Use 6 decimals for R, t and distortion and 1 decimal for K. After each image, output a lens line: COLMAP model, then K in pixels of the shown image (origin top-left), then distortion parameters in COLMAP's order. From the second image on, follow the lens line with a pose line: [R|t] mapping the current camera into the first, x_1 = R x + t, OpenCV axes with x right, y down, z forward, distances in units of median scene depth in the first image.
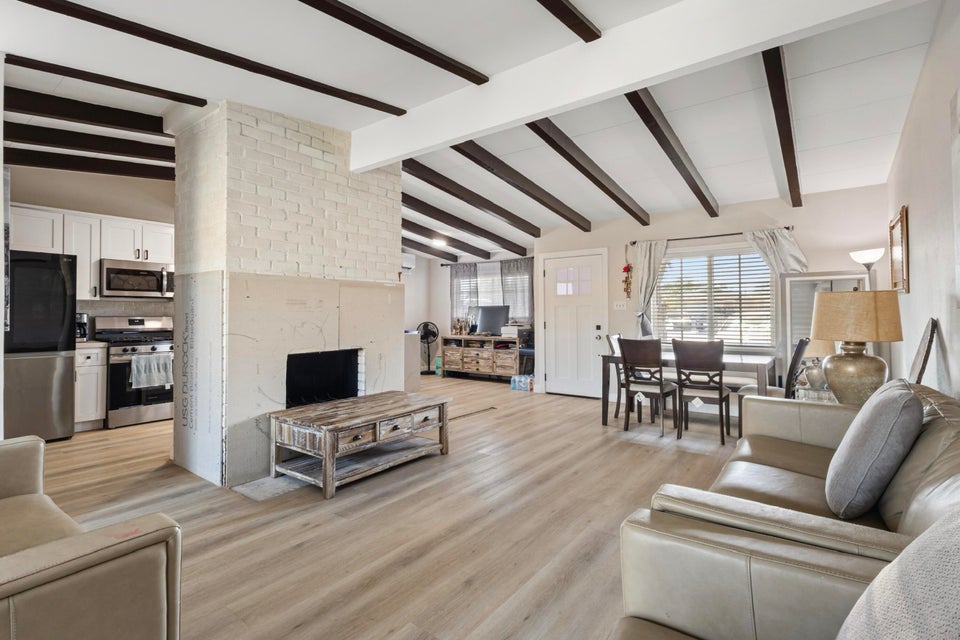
lens RADIAL K [[444.1, 0, 482.5], [0, 444.1, 316.8], [0, 0, 1]] dist [0.002368, 0.000424]
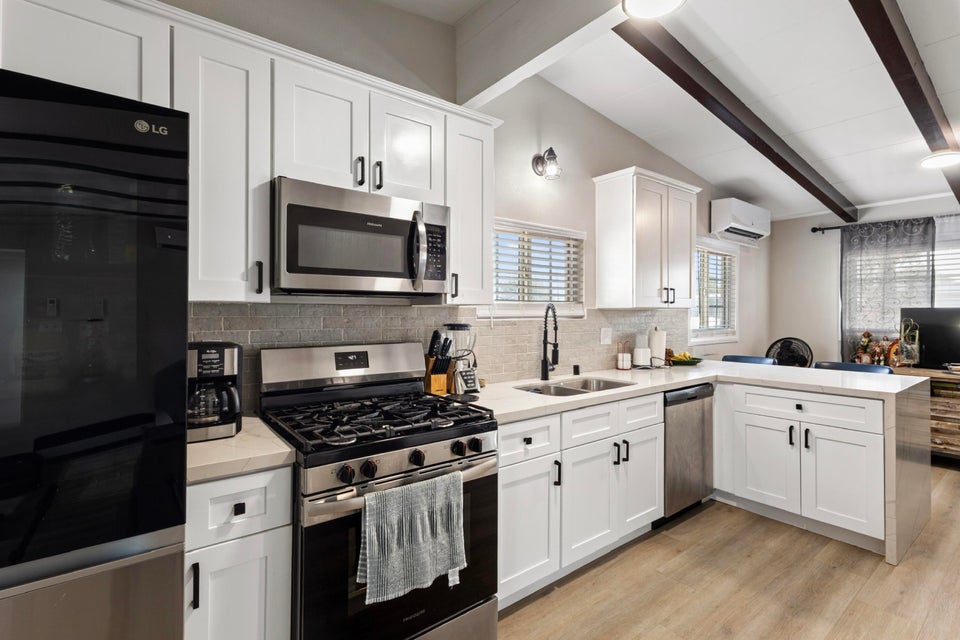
lens RADIAL K [[444.1, 0, 475.6], [0, 444.1, 317.7], [0, 0, 1]] dist [0.002368, 0.000424]
pose [[0.962663, -0.000297, -0.270701, -0.621095], [0.001535, 0.999989, 0.004364, -0.027223], [0.270697, -0.004616, 0.962654, 0.719543]]
